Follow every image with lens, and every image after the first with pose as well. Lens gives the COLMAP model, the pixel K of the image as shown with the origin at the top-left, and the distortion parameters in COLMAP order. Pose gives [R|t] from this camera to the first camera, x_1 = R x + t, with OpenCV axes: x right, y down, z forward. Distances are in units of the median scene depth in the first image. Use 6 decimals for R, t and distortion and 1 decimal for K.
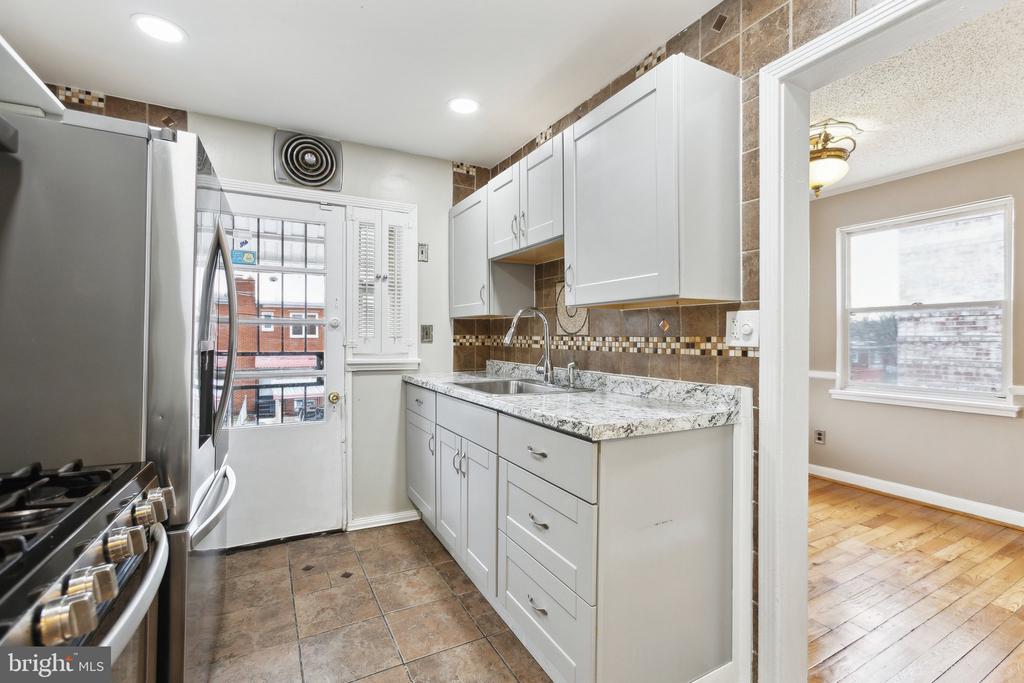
lens RADIAL K [[453.0, 0, 505.3], [0, 453.0, 332.1], [0, 0, 1]] dist [-0.000010, 0.001023]
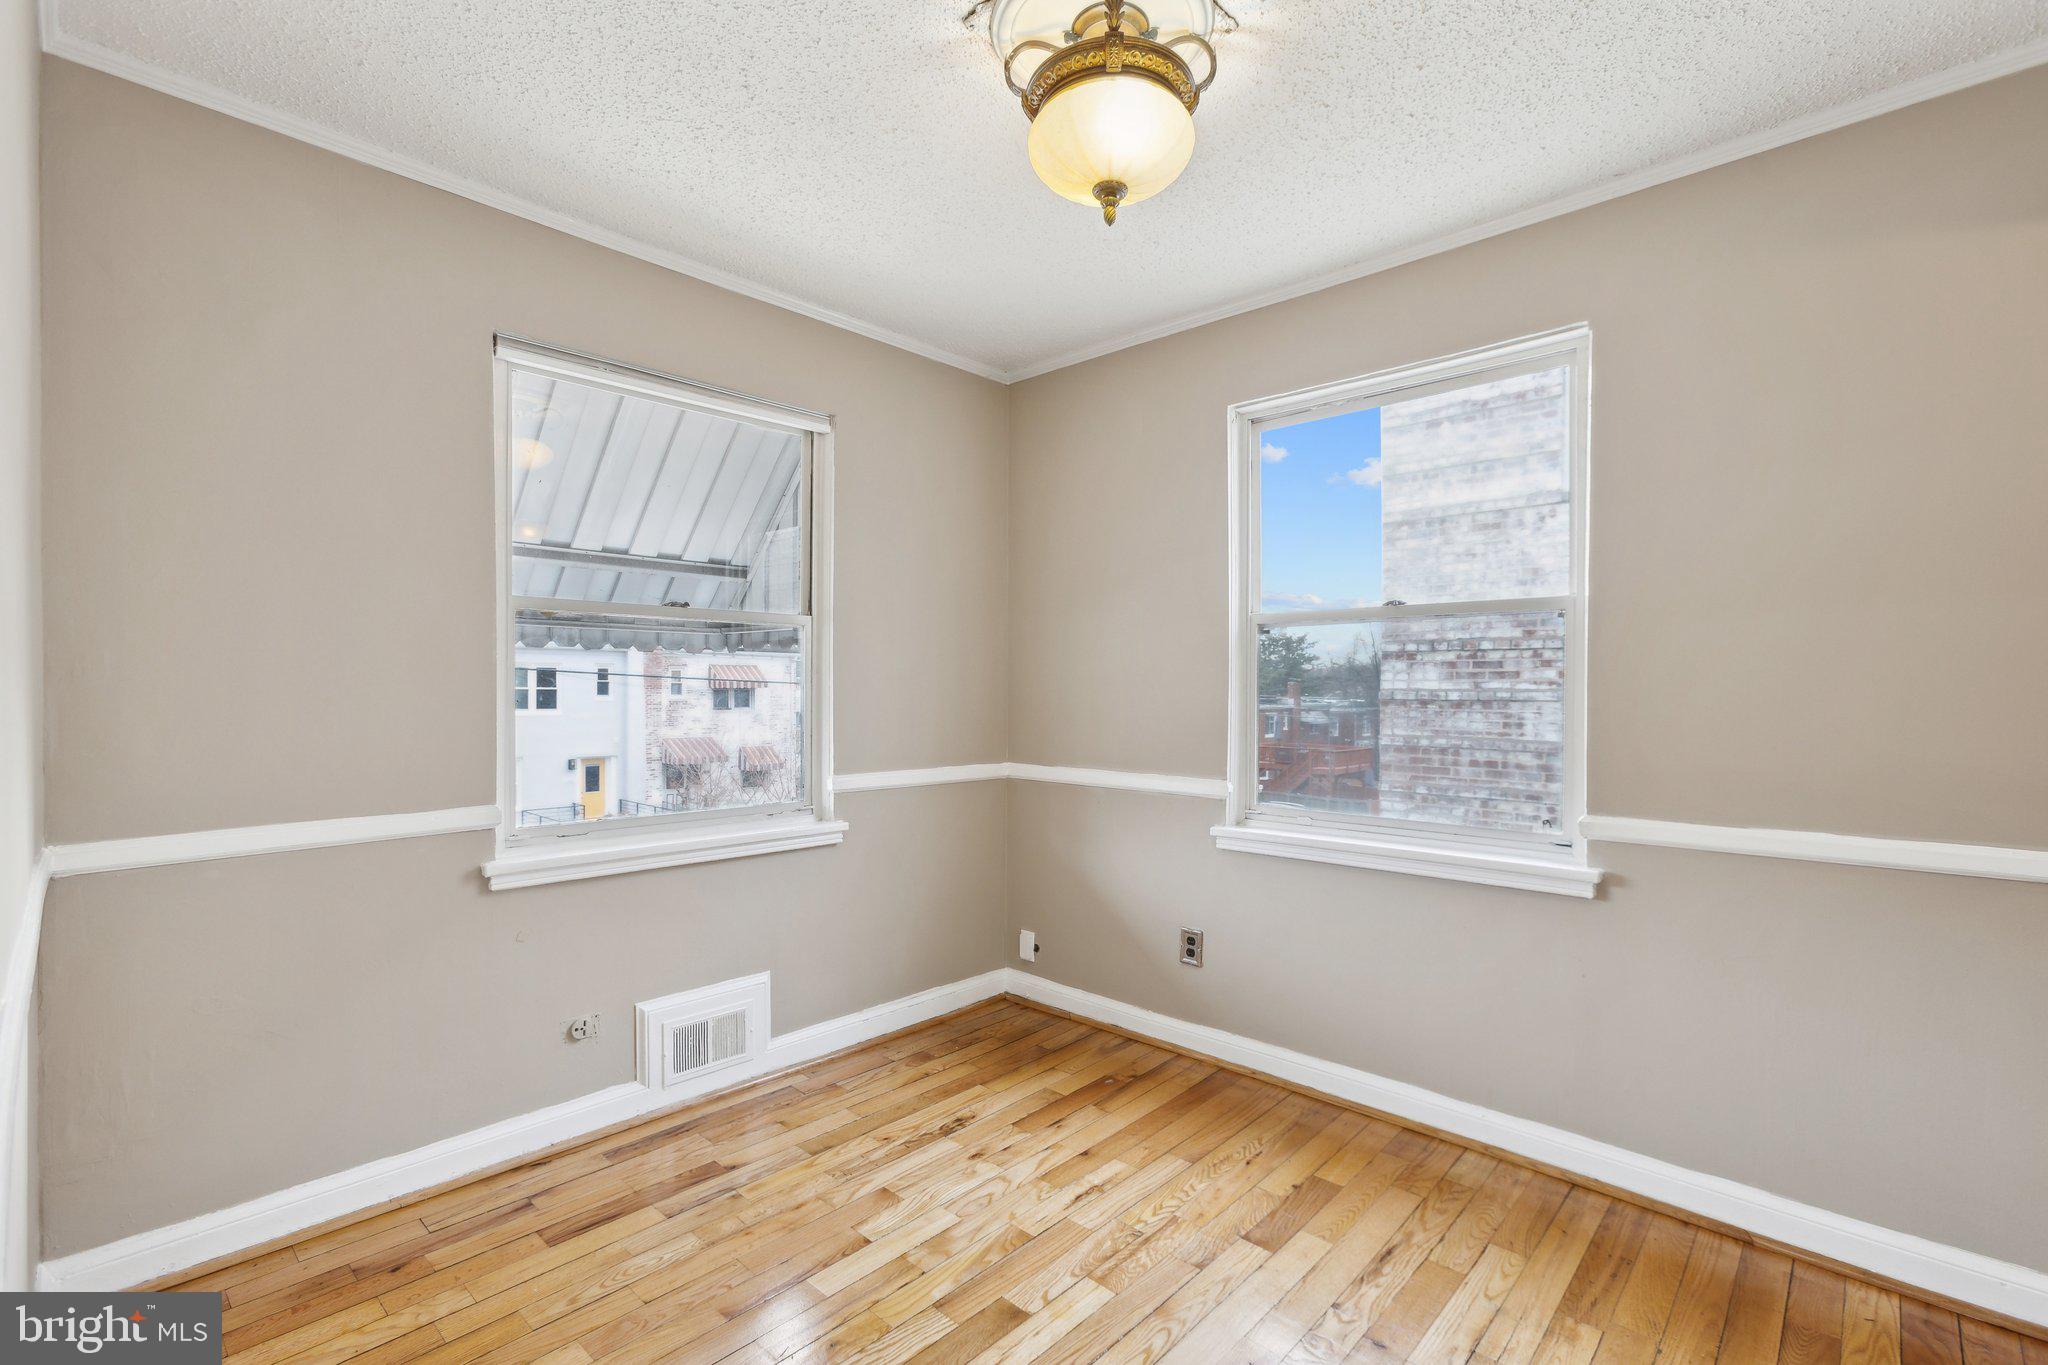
lens RADIAL K [[906.0, 0, 1020.5], [0, 906.0, 679.5], [0, 0, 1]] dist [-0.000010, 0.001023]
pose [[0.949500, 0.007349, 0.313680, 0.199800], [-0.006789, 0.999973, -0.002878, 0.003595], [-0.313693, 0.000603, 0.949524, 0.199902]]
